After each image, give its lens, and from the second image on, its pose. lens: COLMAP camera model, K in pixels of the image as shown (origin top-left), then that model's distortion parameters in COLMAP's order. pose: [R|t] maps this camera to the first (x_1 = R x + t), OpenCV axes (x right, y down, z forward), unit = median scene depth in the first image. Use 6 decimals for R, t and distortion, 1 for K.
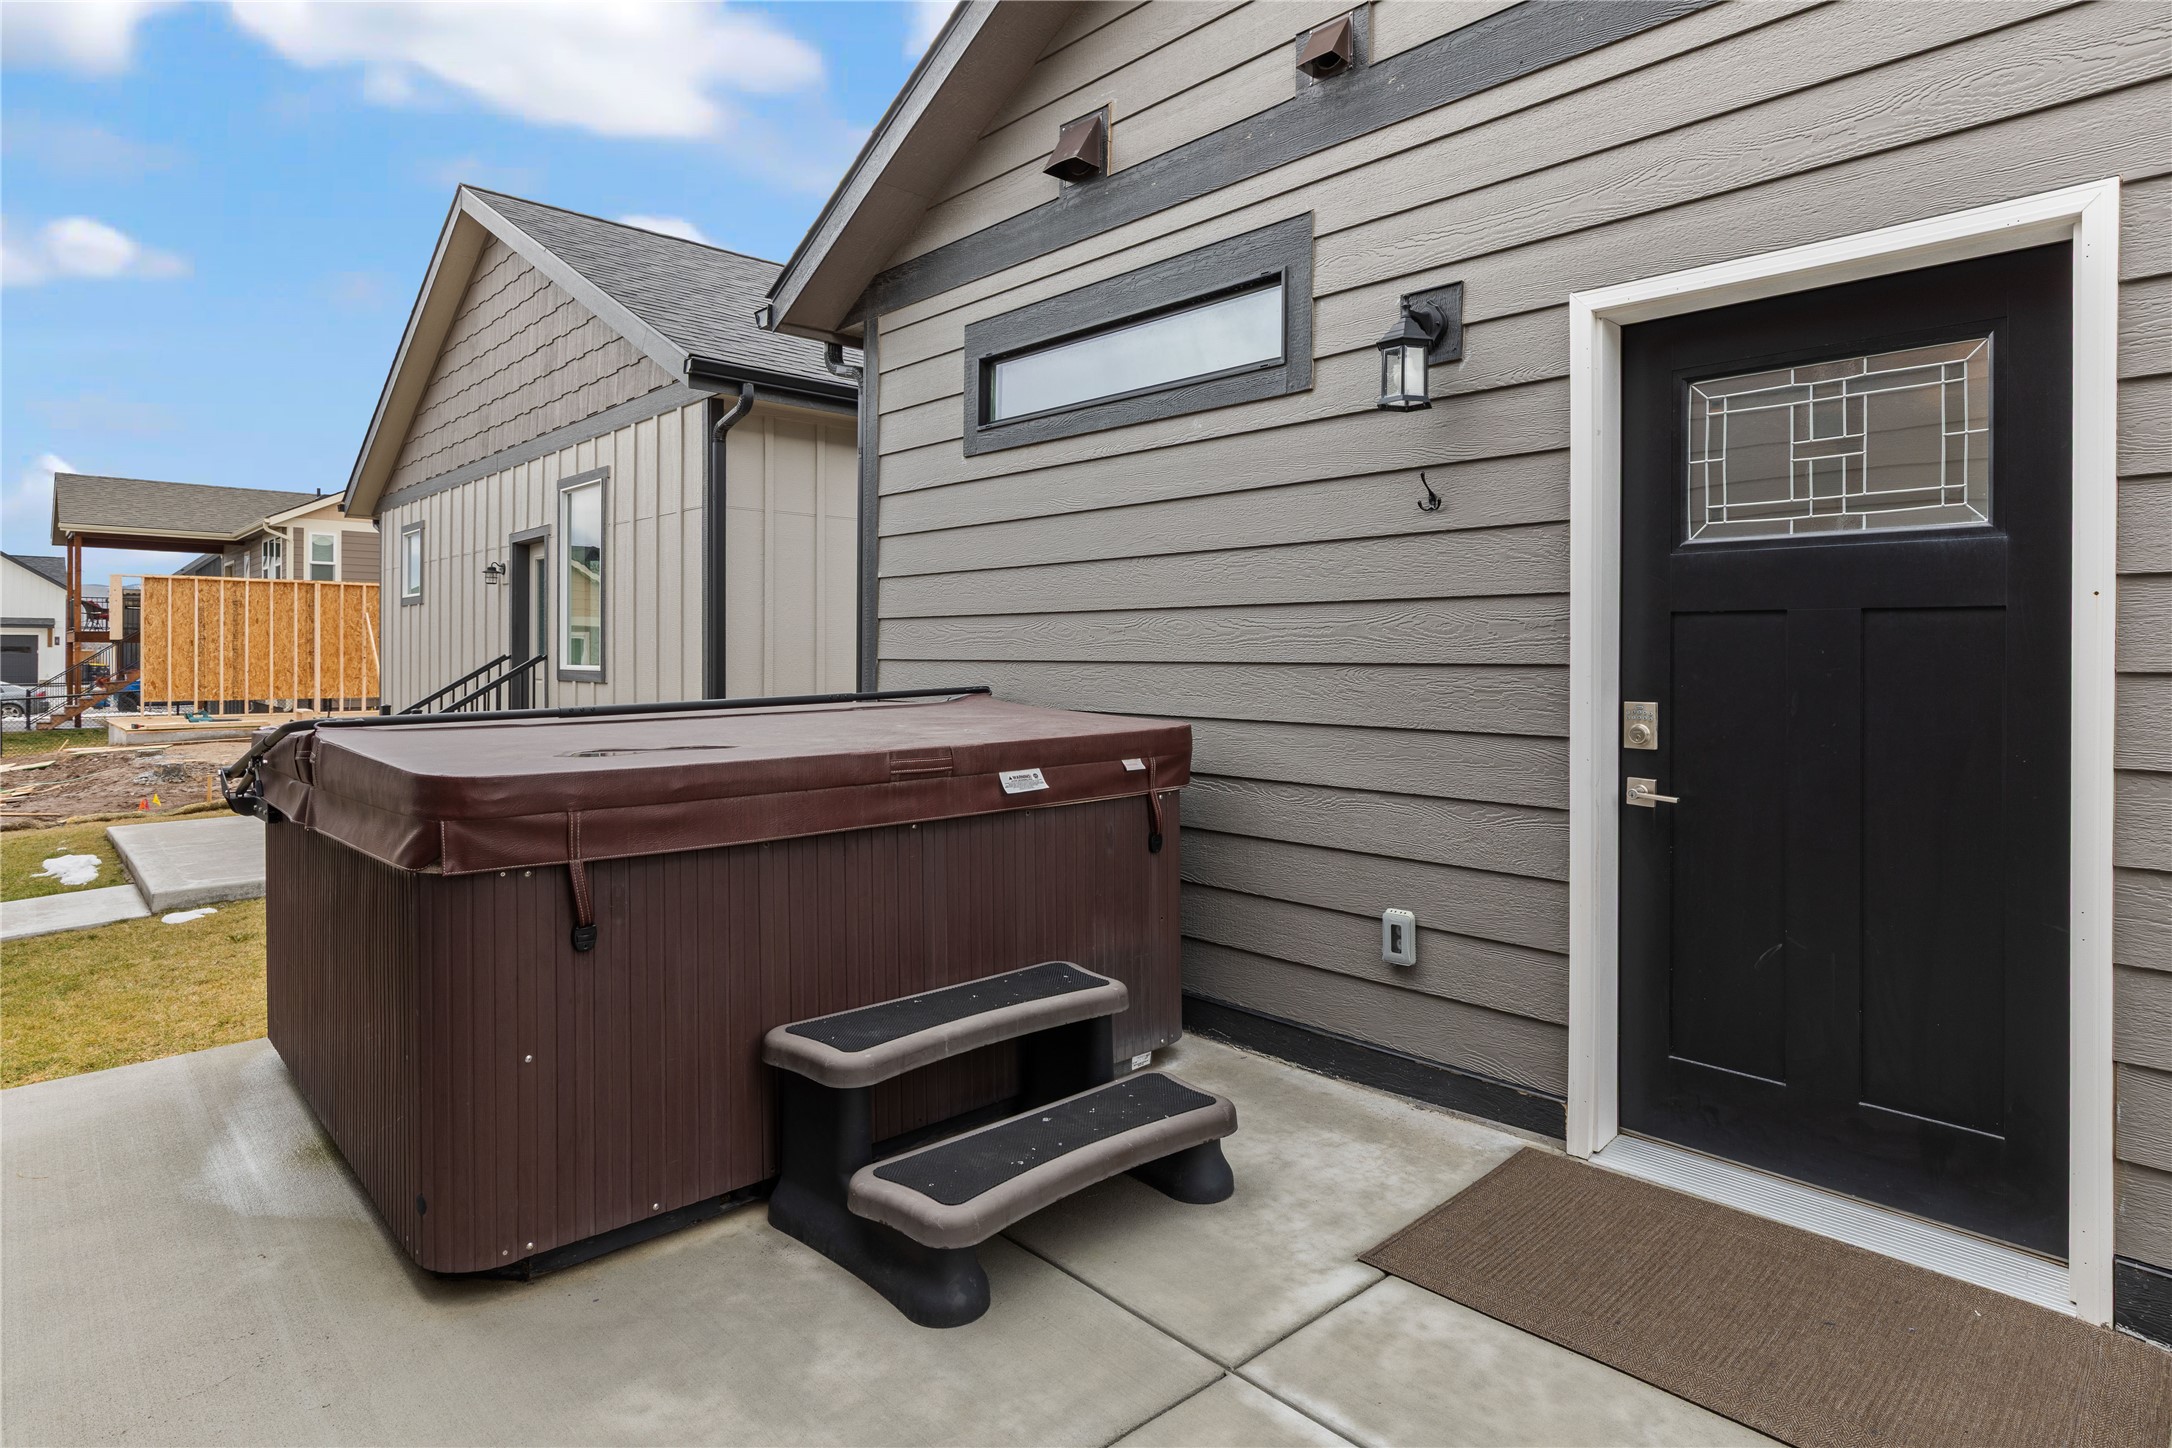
lens RADIAL K [[1182.7, 0, 1082.7], [0, 1182.7, 651.3], [0, 0, 1]] dist [0.002368, -0.000572]
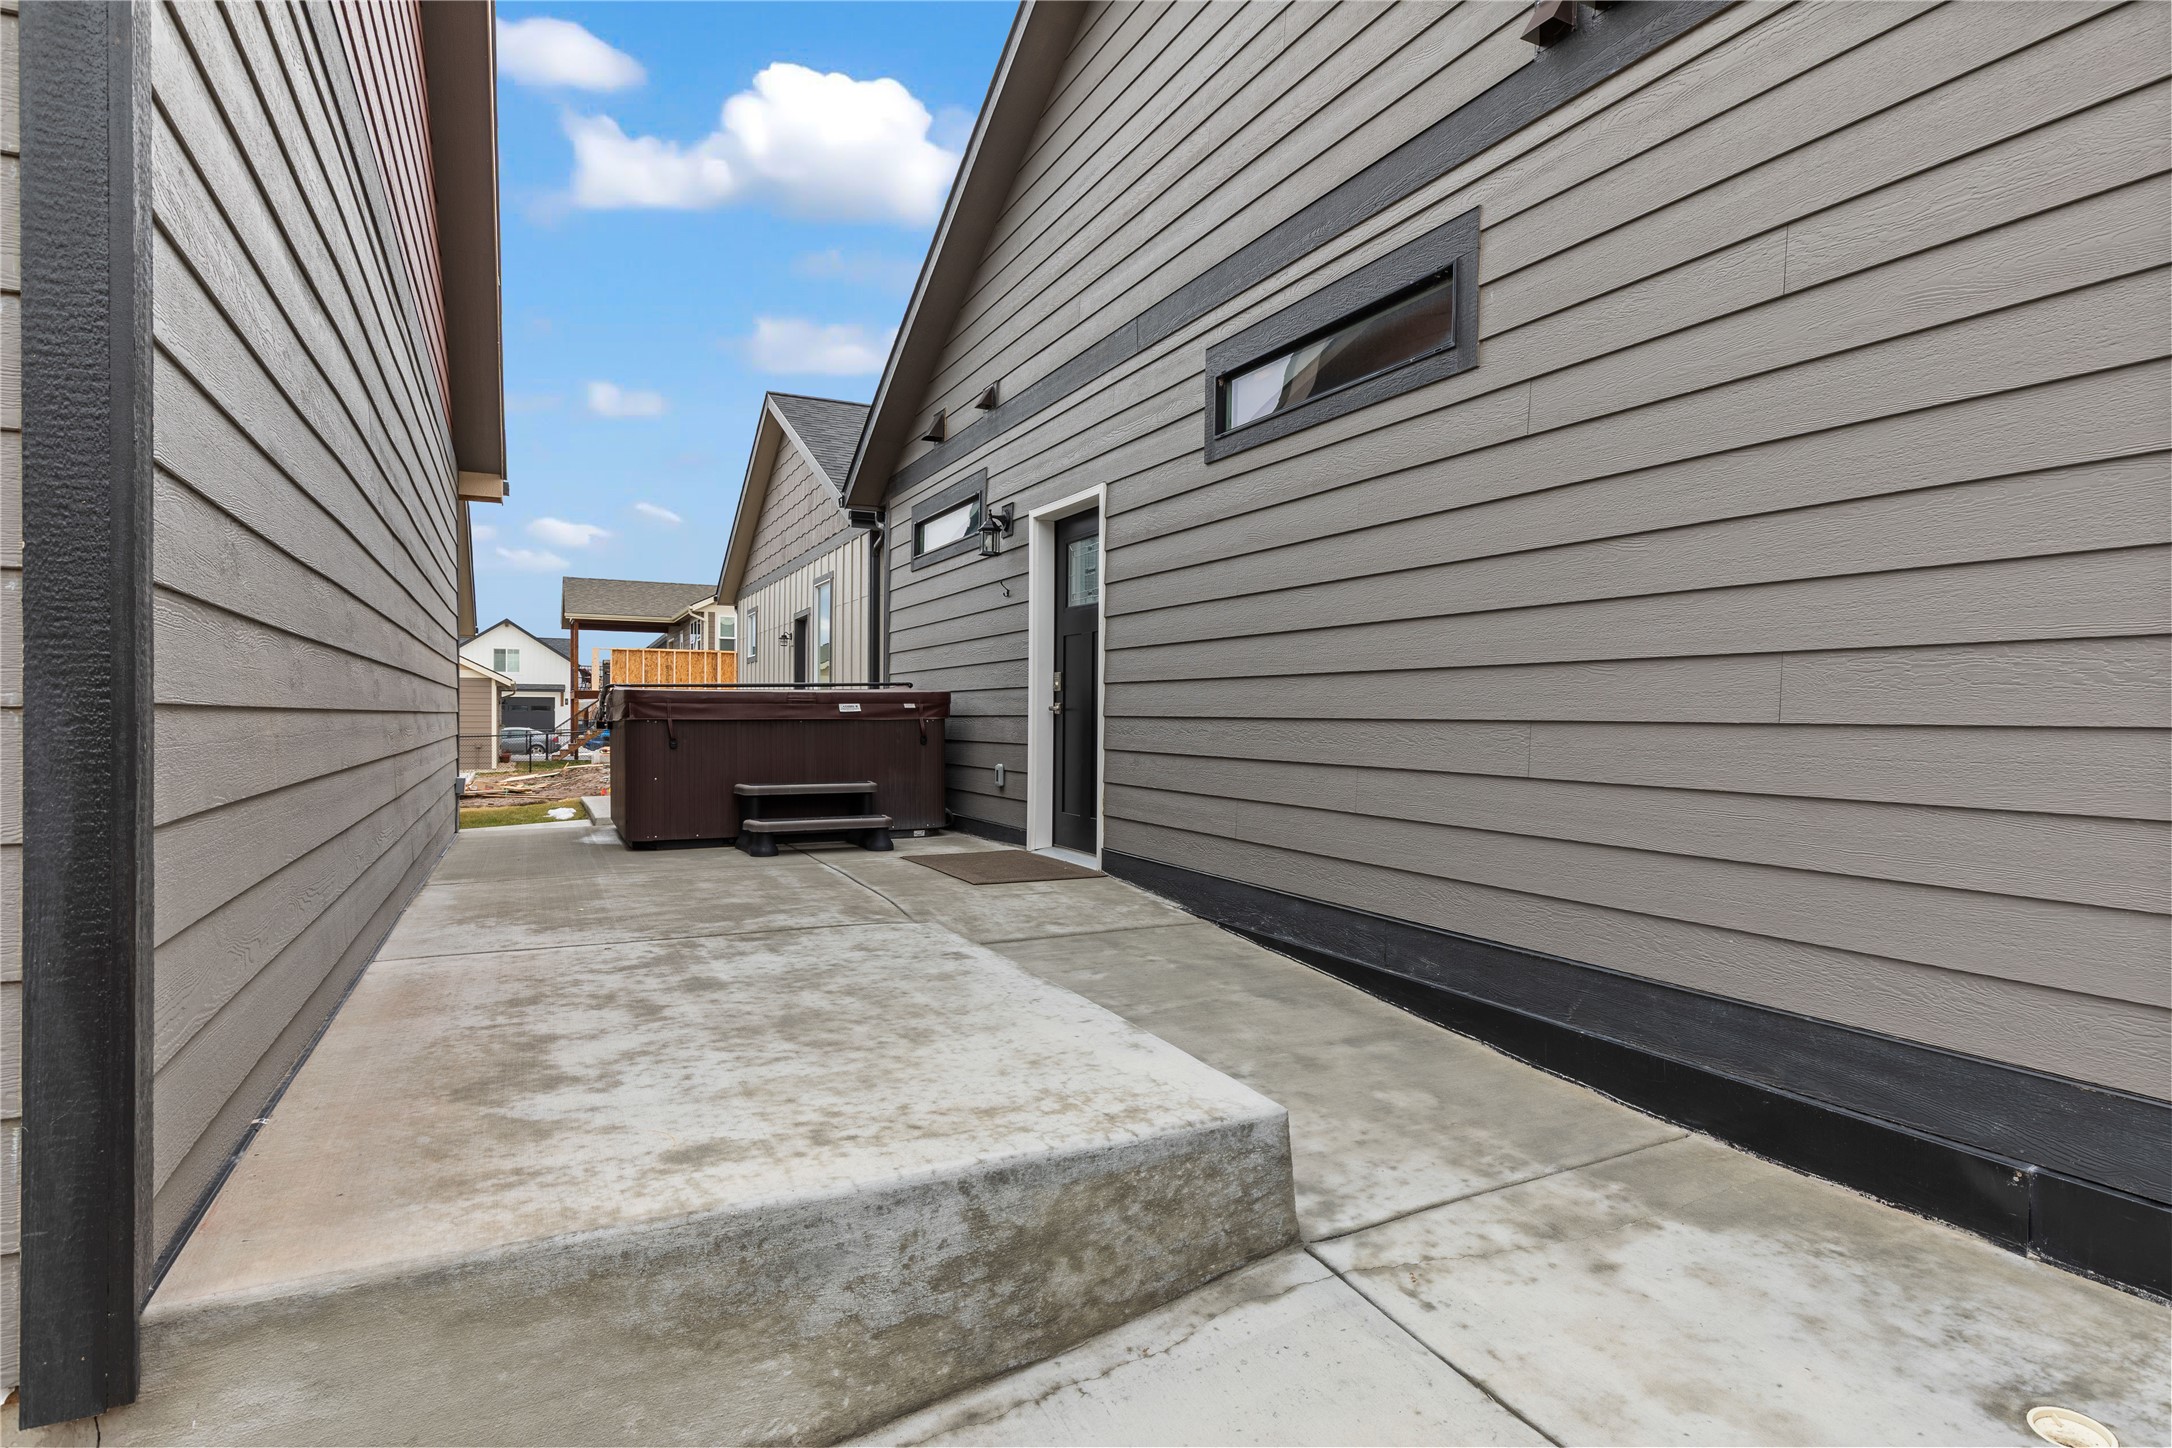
lens RADIAL K [[1181.2, 0, 1086.0], [0, 1181.2, 724.0], [0, 0, 1]] dist [0.006985, 0.000337]
pose [[0.954442, 0.002099, -0.298388, 0.331979], [-0.000642, 0.999987, 0.004981, 0.036343], [0.298394, -0.004563, 0.954432, -0.355223]]
